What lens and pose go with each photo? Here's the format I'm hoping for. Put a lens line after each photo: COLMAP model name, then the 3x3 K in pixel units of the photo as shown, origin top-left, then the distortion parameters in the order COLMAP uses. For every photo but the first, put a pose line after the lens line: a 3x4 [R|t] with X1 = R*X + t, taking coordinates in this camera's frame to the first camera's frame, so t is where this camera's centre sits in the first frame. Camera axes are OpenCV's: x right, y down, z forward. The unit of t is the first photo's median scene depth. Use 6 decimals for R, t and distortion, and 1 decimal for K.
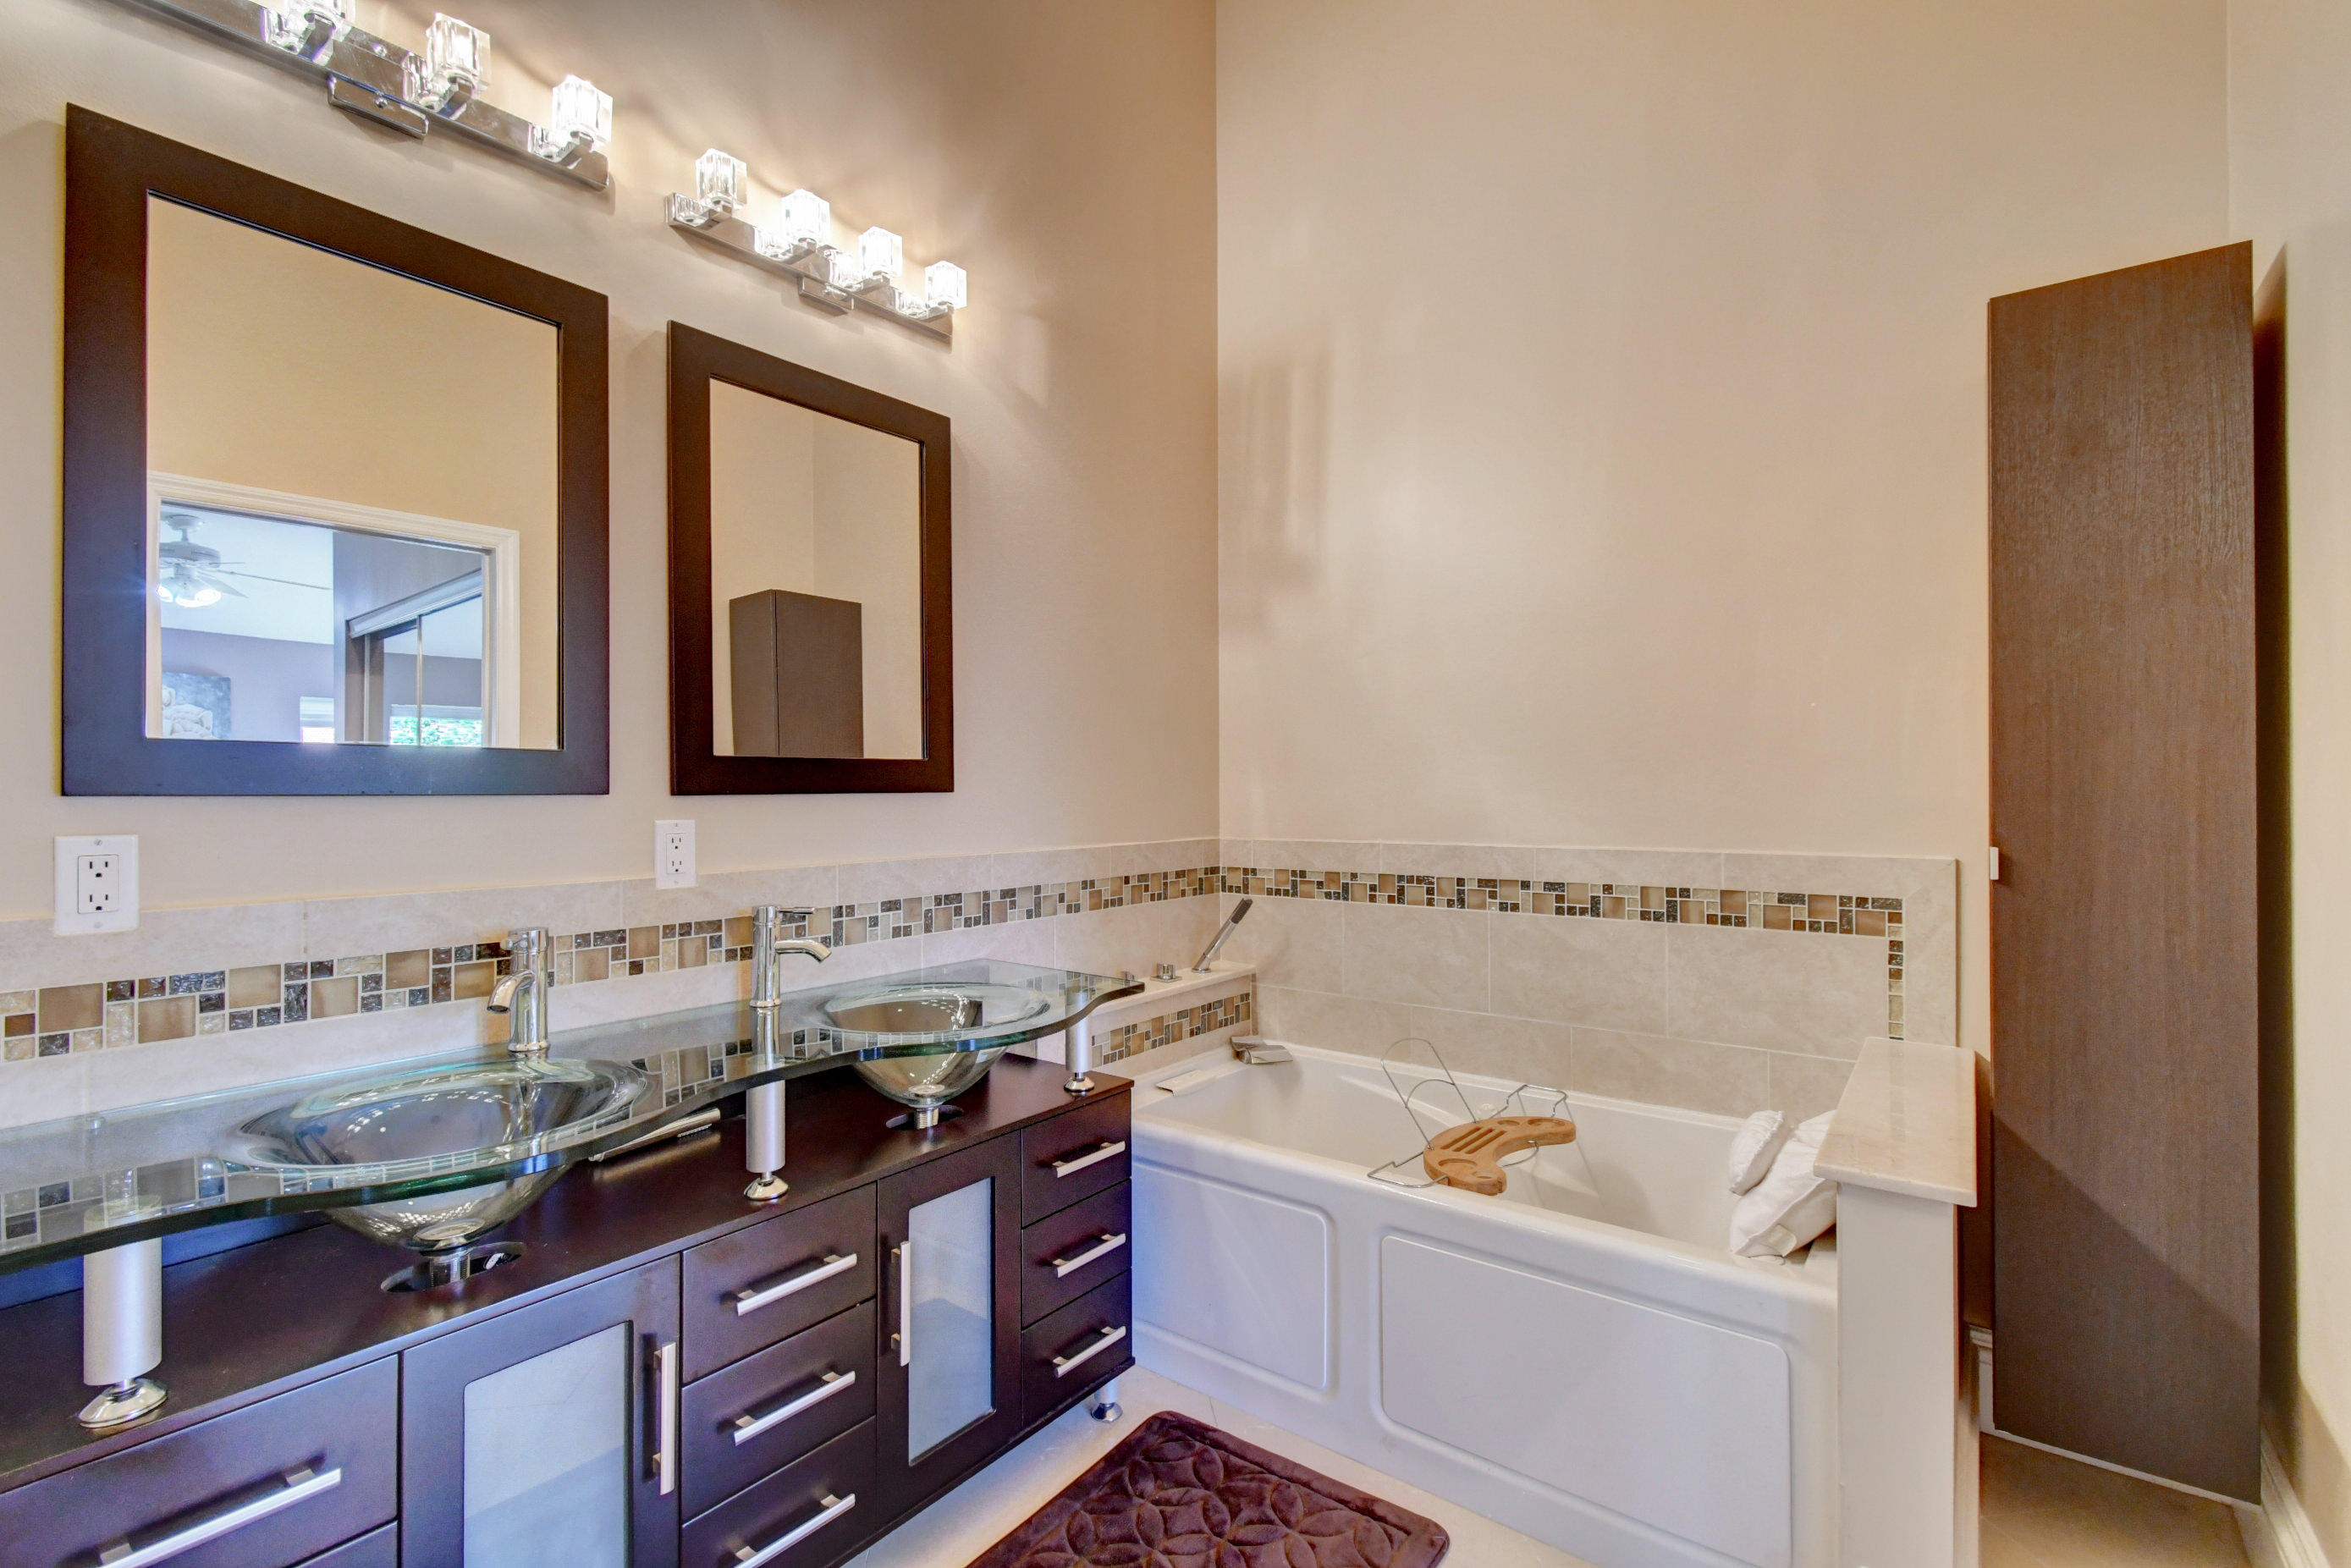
lens RADIAL K [[1041.1, 0, 1157.4], [0, 1041.1, 795.8], [0, 0, 1]] dist [0.006485, -0.003079]
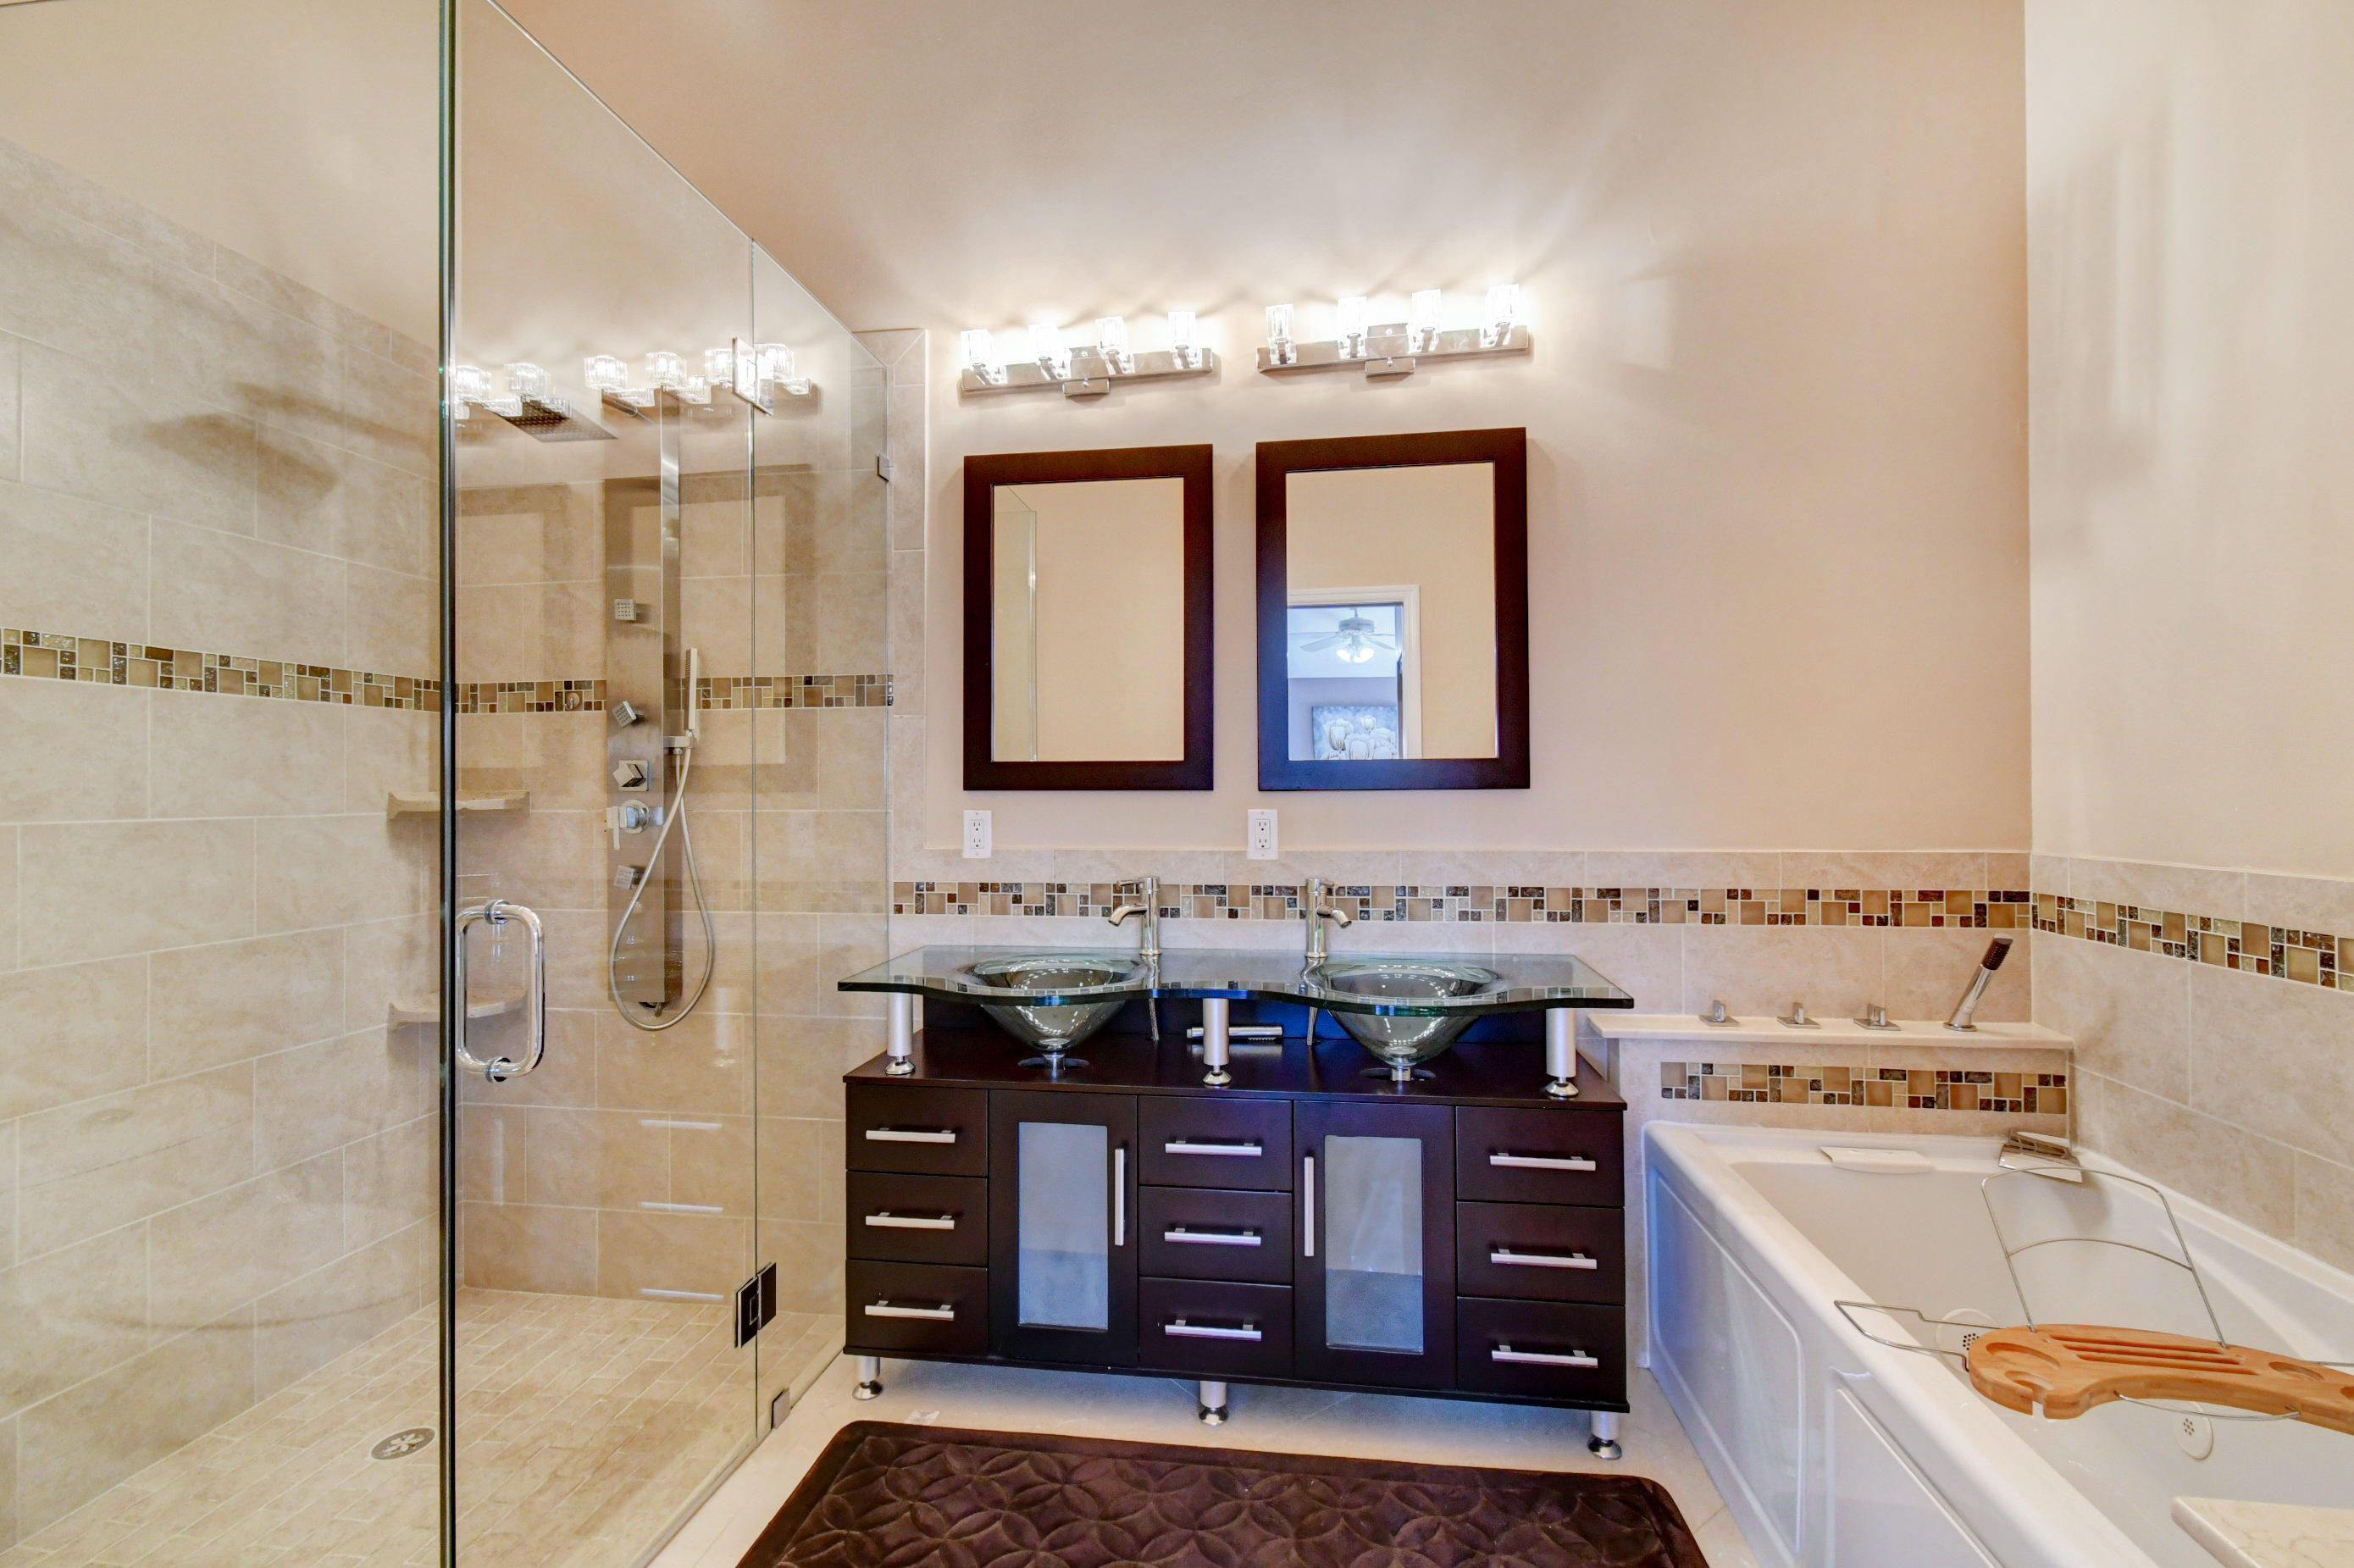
lens RADIAL K [[1042.5, 0, 1179.2], [0, 1042.5, 791.2], [0, 0, 1]] dist [0.006485, -0.003079]
pose [[0.498482, 0.005100, -0.866885, 0.598417], [-0.001795, 0.999987, 0.004851, -0.005766], [0.866898, -0.000862, 0.498485, 0.208004]]
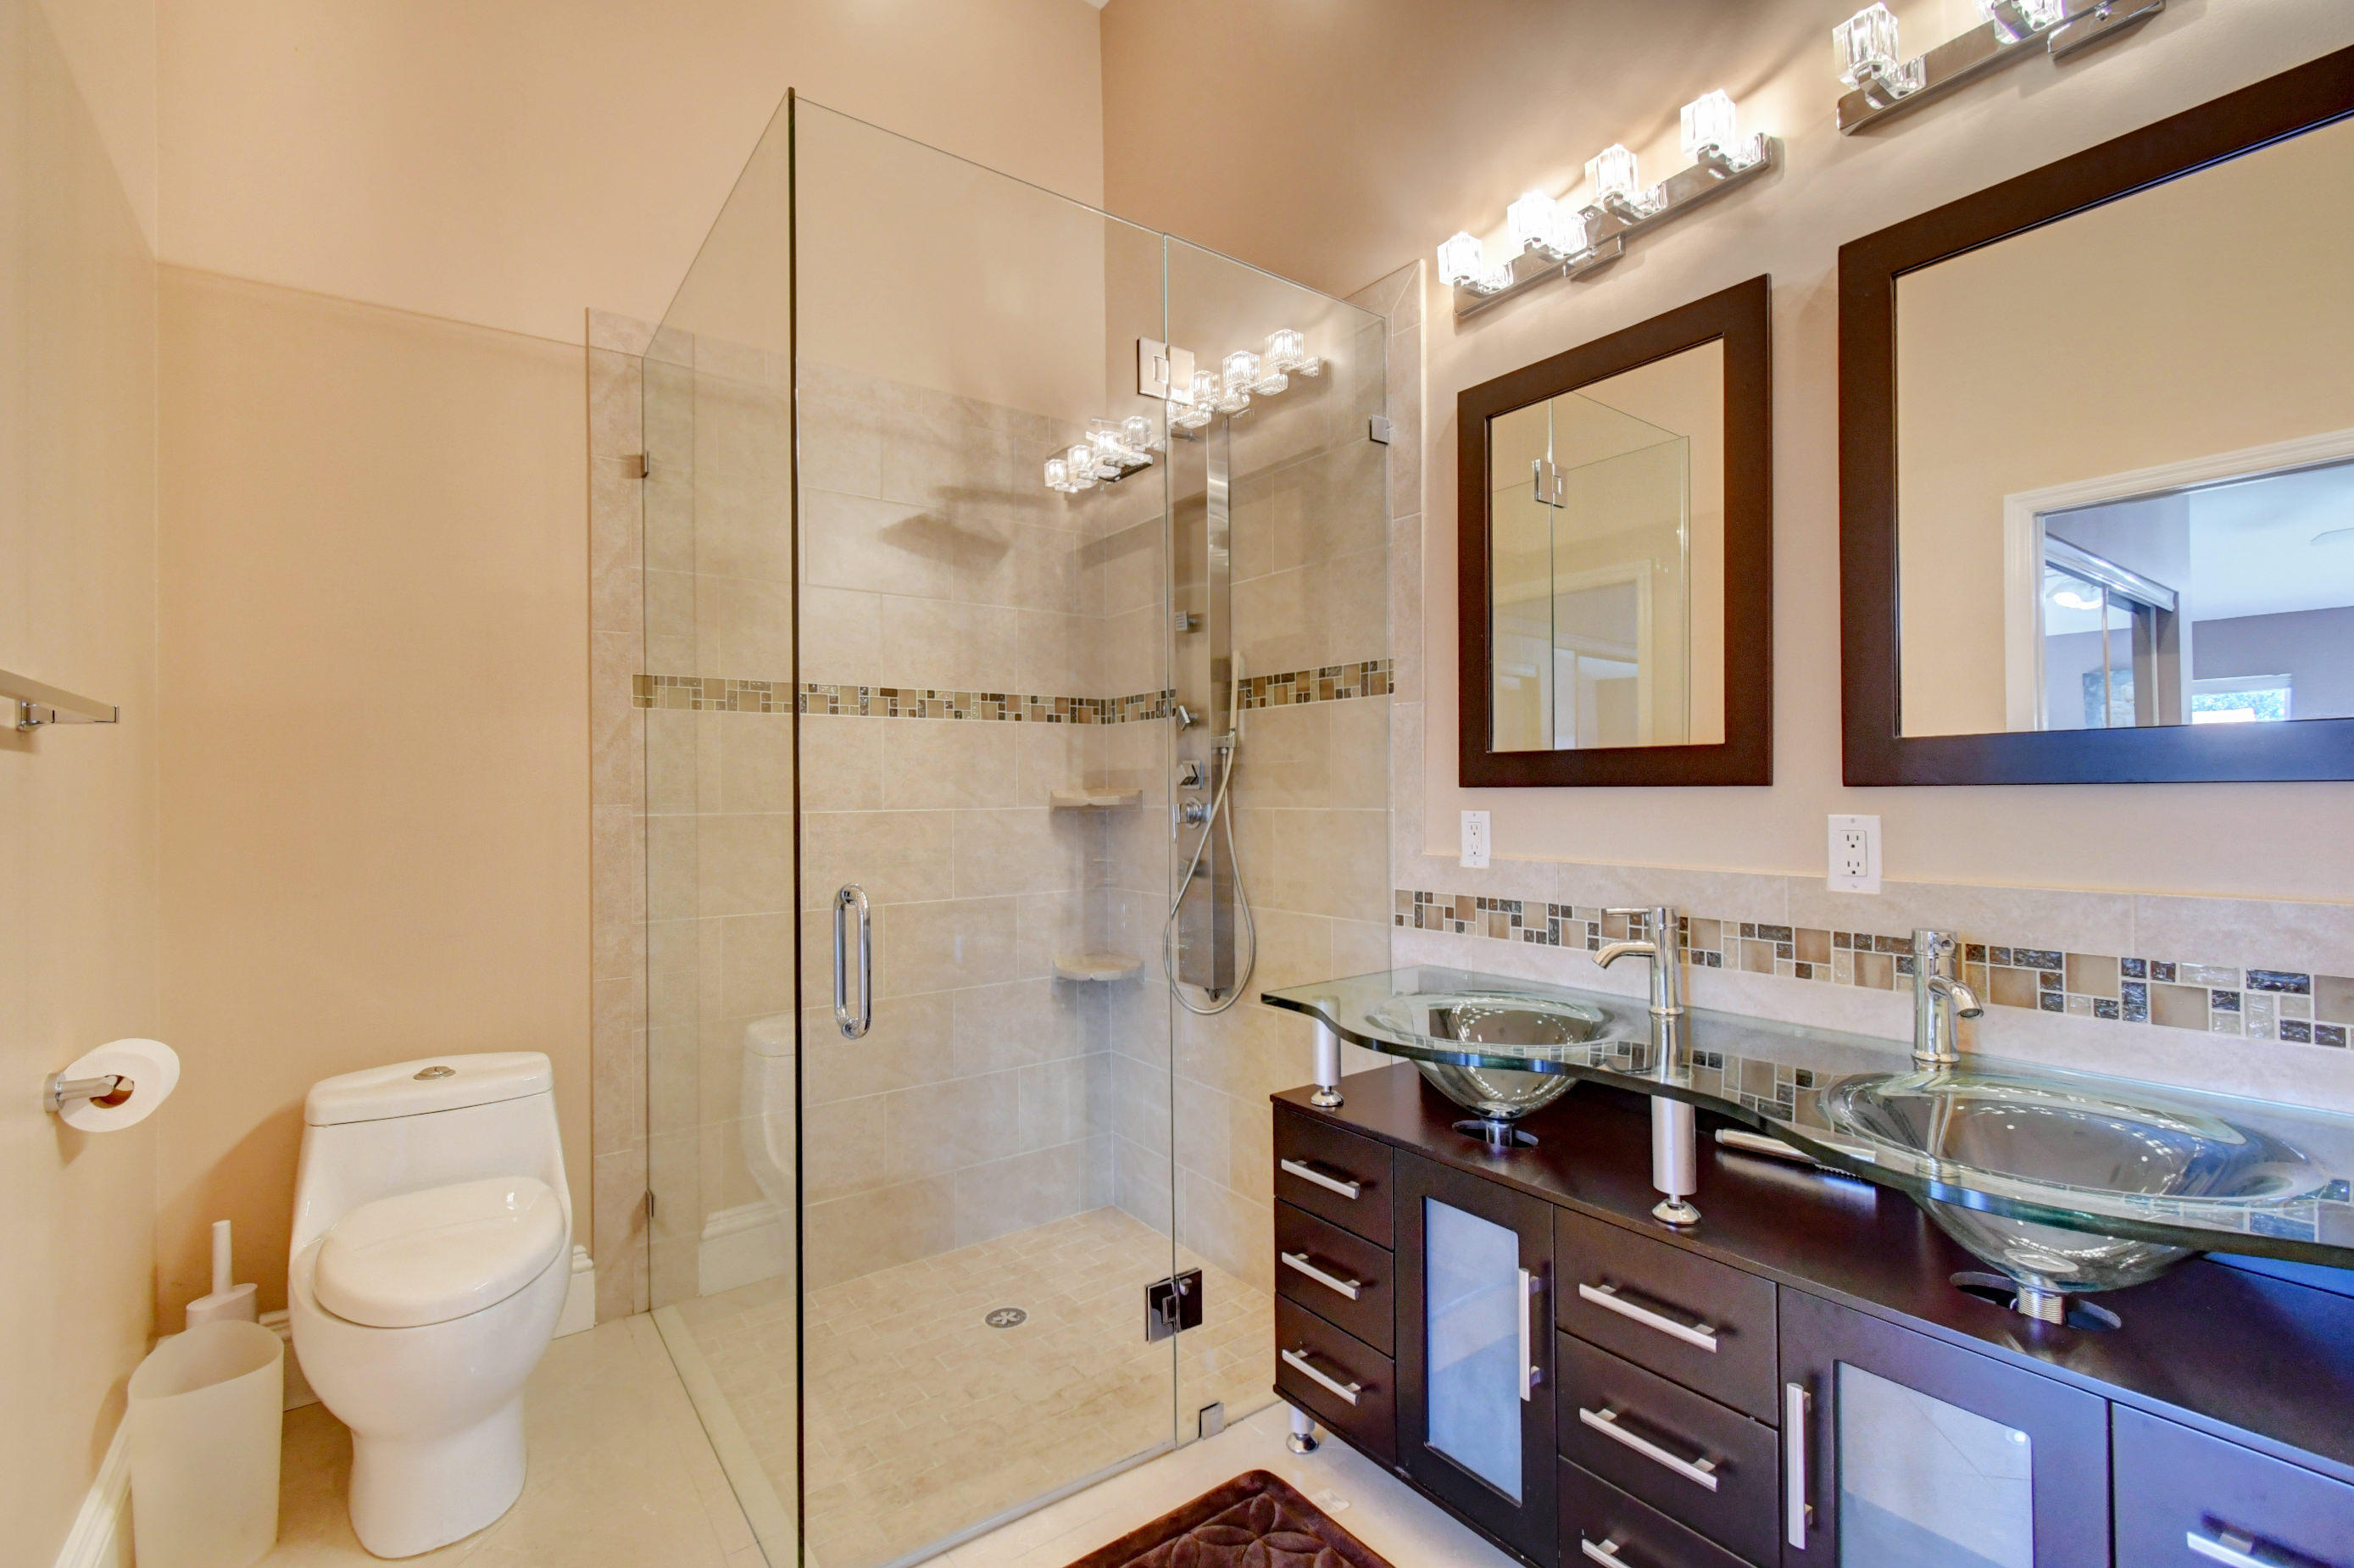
lens RADIAL K [[1042.4, 0, 1167.3], [0, 1042.4, 791.7], [0, 0, 1]] dist [0.006485, -0.003079]
pose [[-0.271038, 0.008301, -0.962533, 0.484140], [0.005979, 0.999958, 0.006941, -0.004650], [0.962550, -0.003874, -0.271076, 0.621006]]
